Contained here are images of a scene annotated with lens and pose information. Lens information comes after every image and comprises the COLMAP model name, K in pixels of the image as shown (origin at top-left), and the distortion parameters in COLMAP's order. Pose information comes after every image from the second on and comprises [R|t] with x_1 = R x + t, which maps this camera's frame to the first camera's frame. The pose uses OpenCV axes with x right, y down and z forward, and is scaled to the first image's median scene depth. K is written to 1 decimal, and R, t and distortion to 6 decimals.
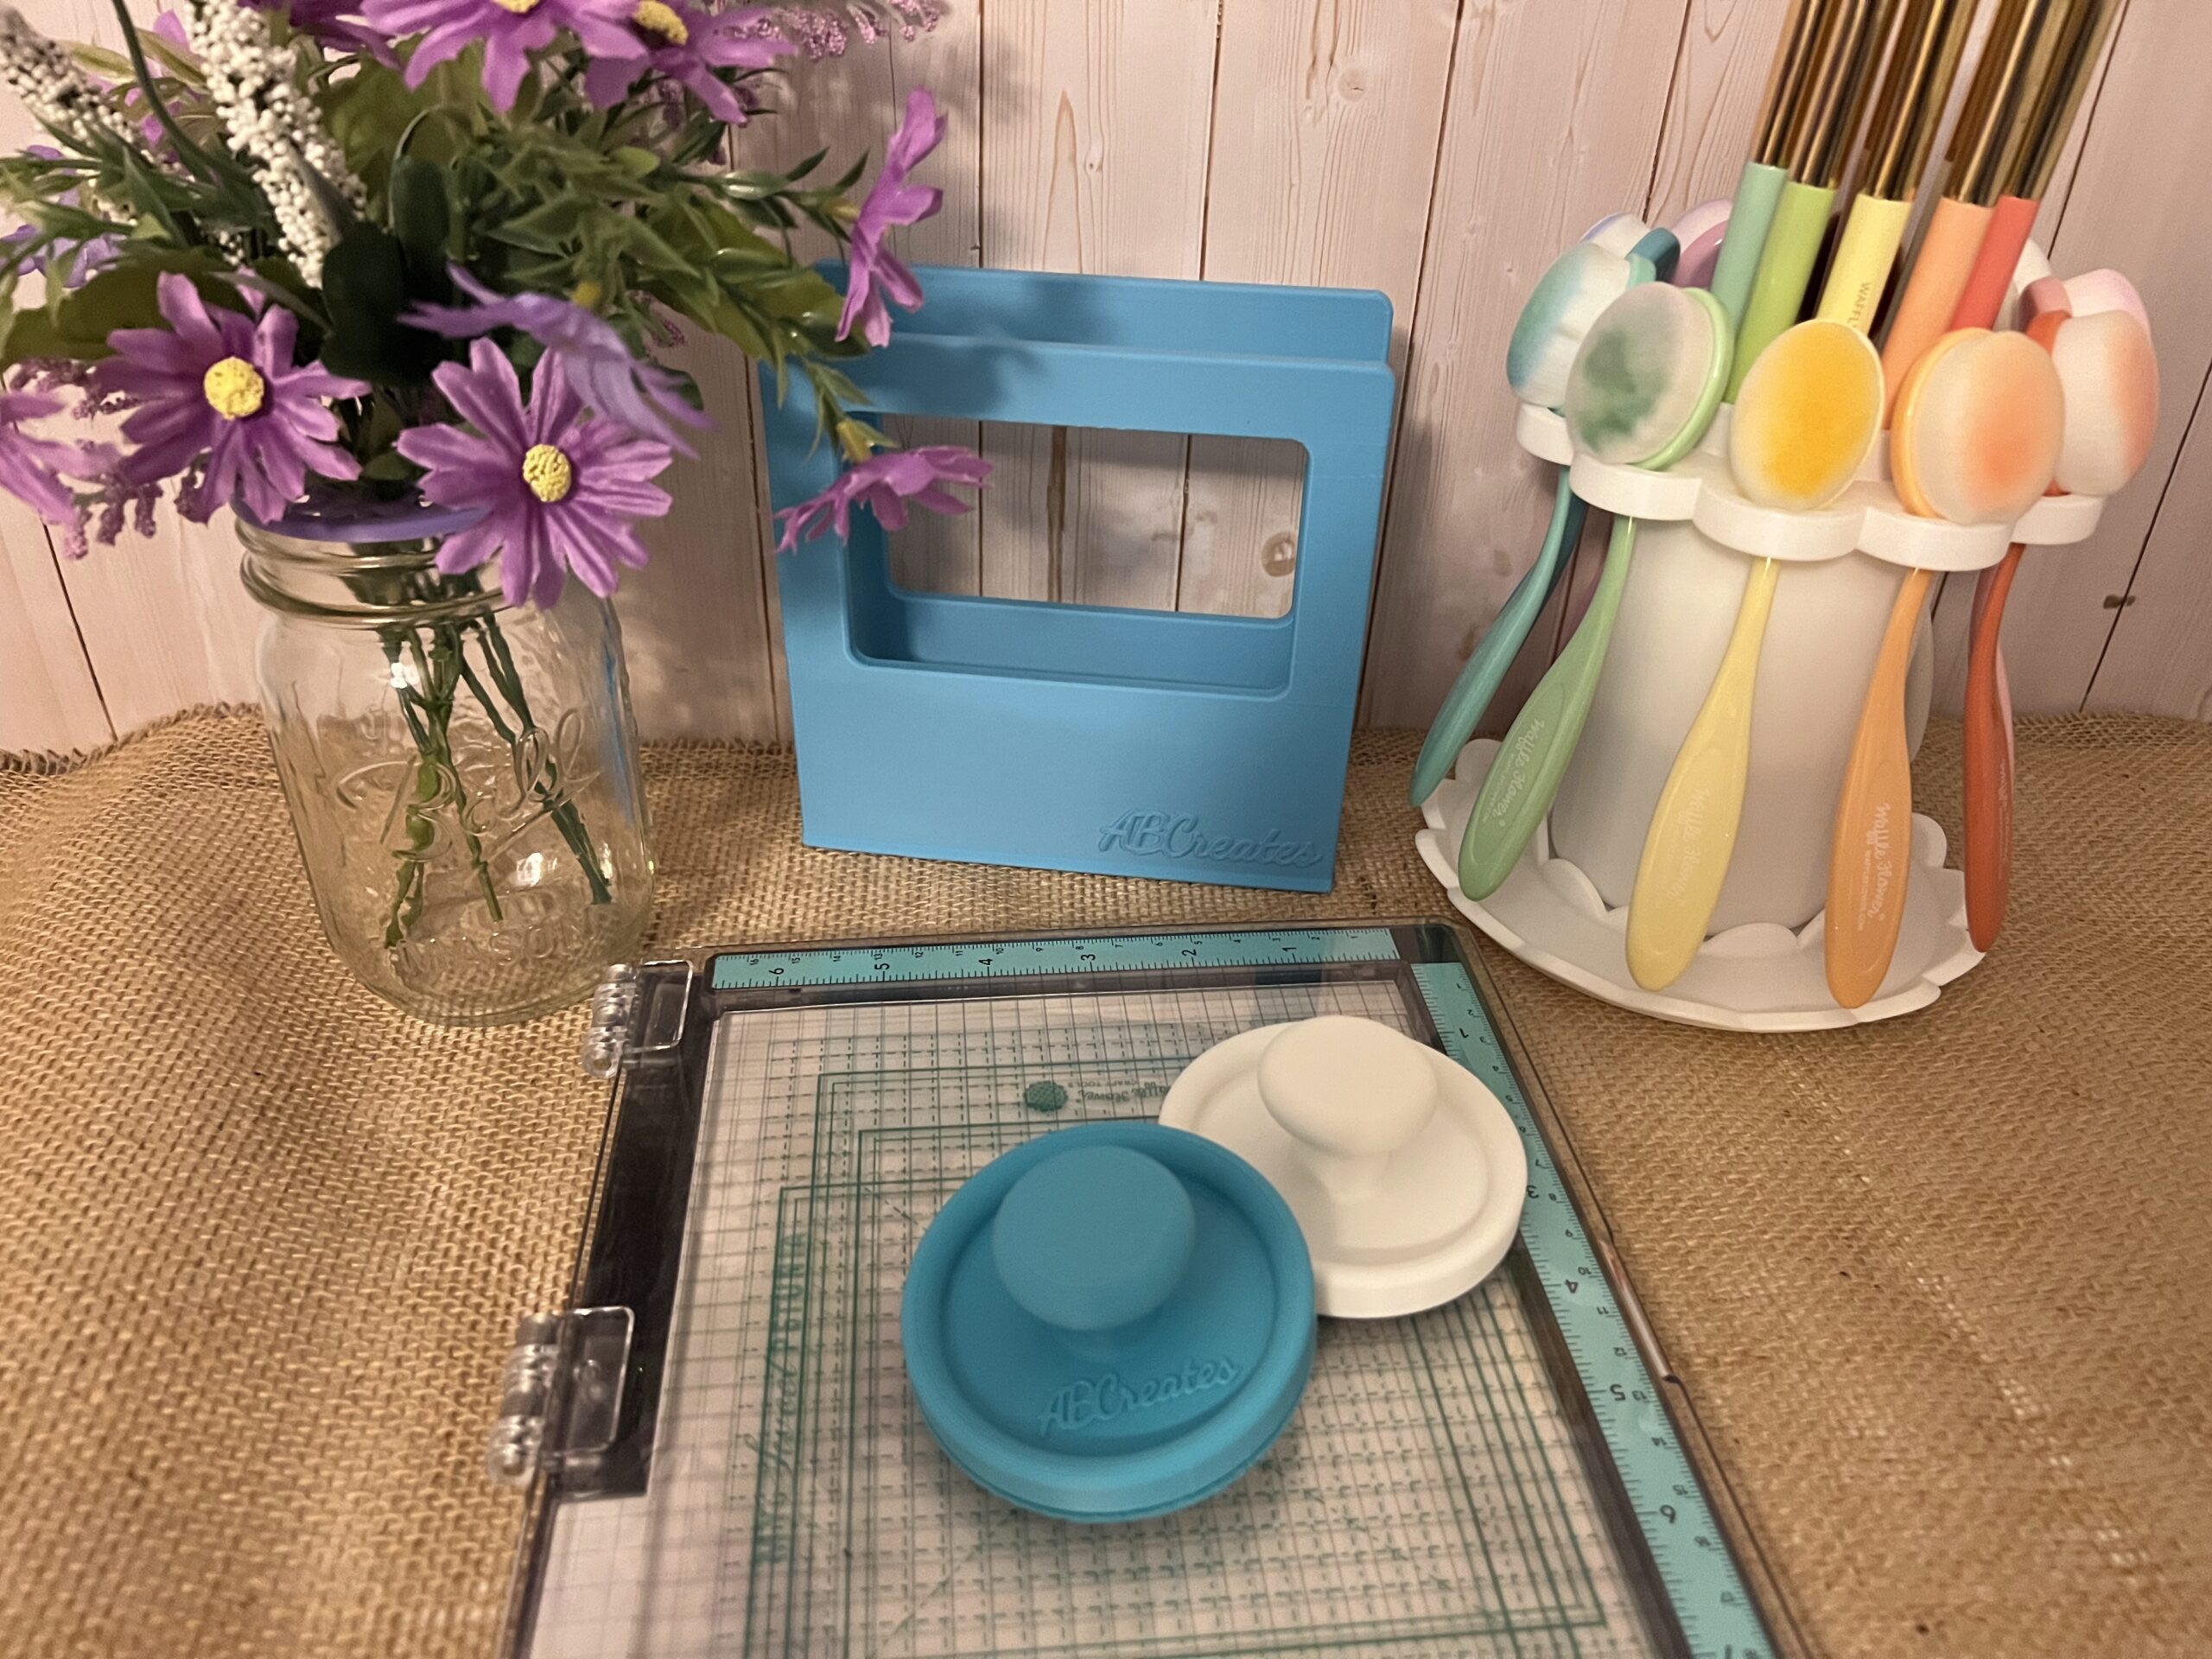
lens RADIAL K [[1650.0, 0, 1106.0], [0, 1650.0, 829.5], [0, 0, 1]] dist [0.000176, -0.042274]
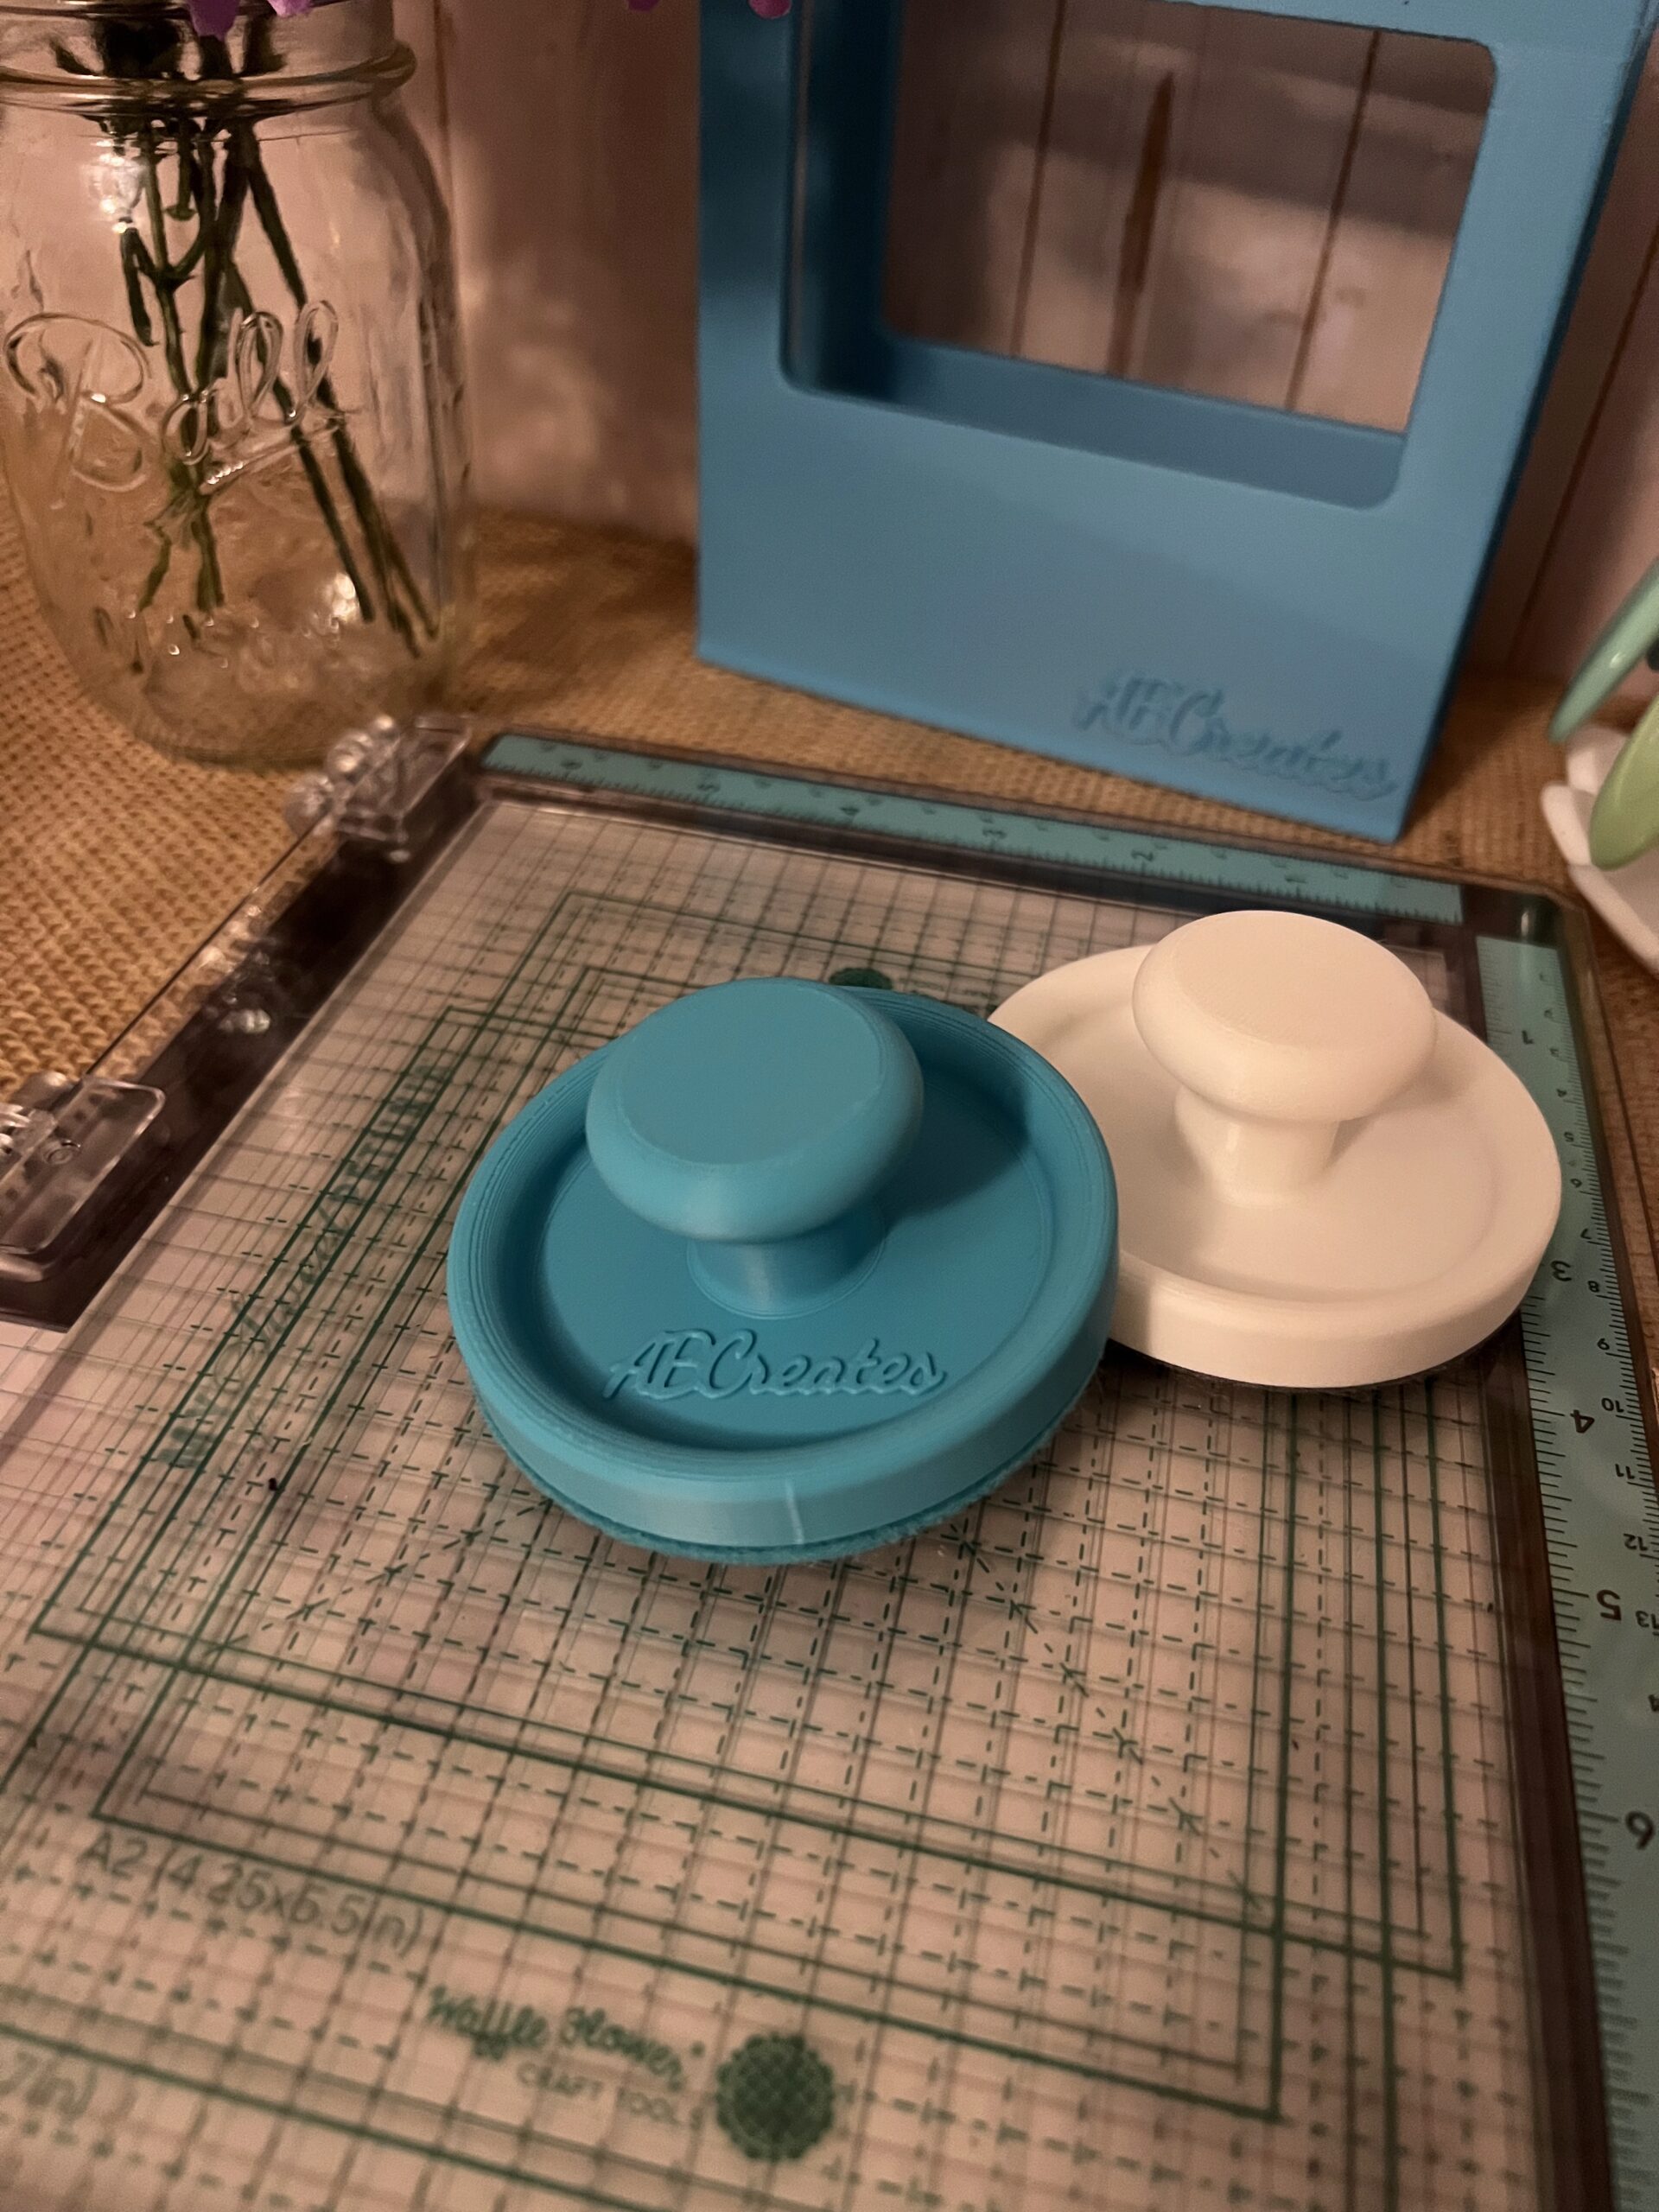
lens RADIAL K [[1730.2, 0, 829.5], [0, 1730.2, 1106.0], [0, 0, 1]] dist [-0.023935, -0.002098]
pose [[0.949278, 0.222228, -0.222455, 0.141937], [-0.197410, 0.971867, 0.128470, 0.144525], [0.244747, -0.078039, 0.966441, 0.358306]]
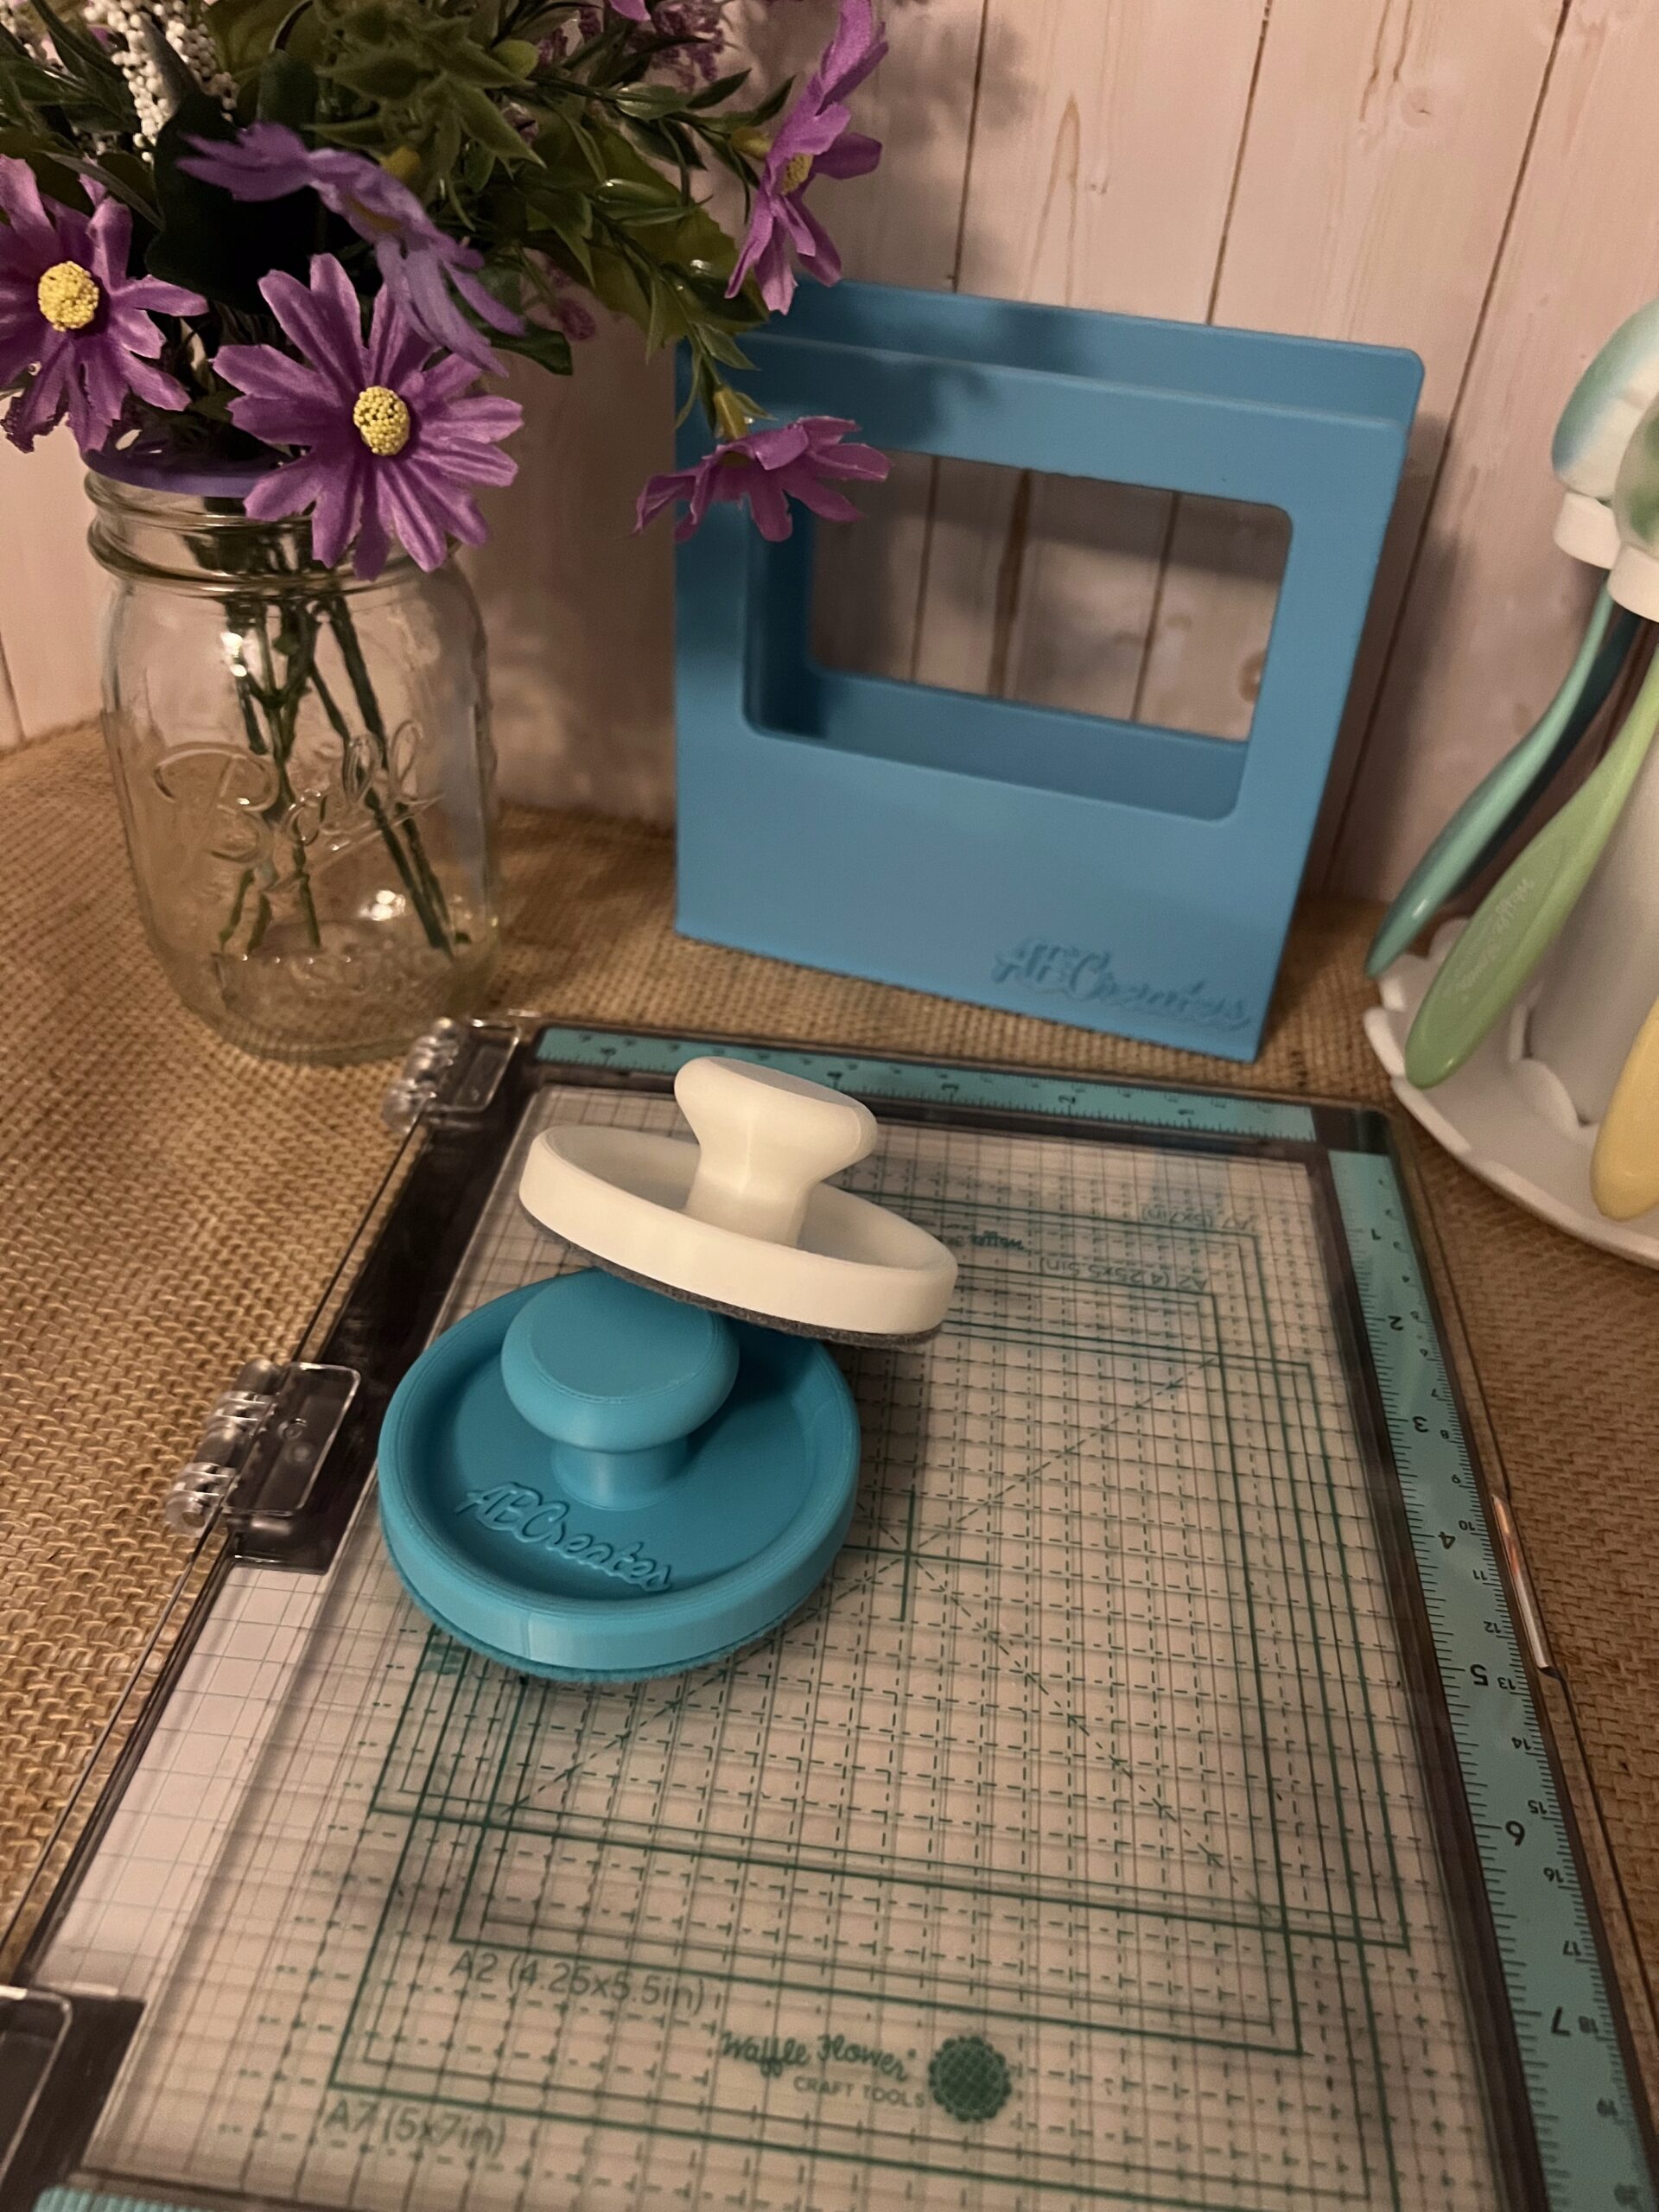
lens RADIAL K [[1691.0, 0, 828.6], [0, 1691.0, 1084.7], [0, 0, 1]] dist [-0.005840, -0.019000]
pose [[0.978559, 0.143255, -0.147990, 0.074733], [-0.137455, 0.989307, 0.048757, 0.055299], [0.153392, -0.027370, 0.987786, 0.133077]]
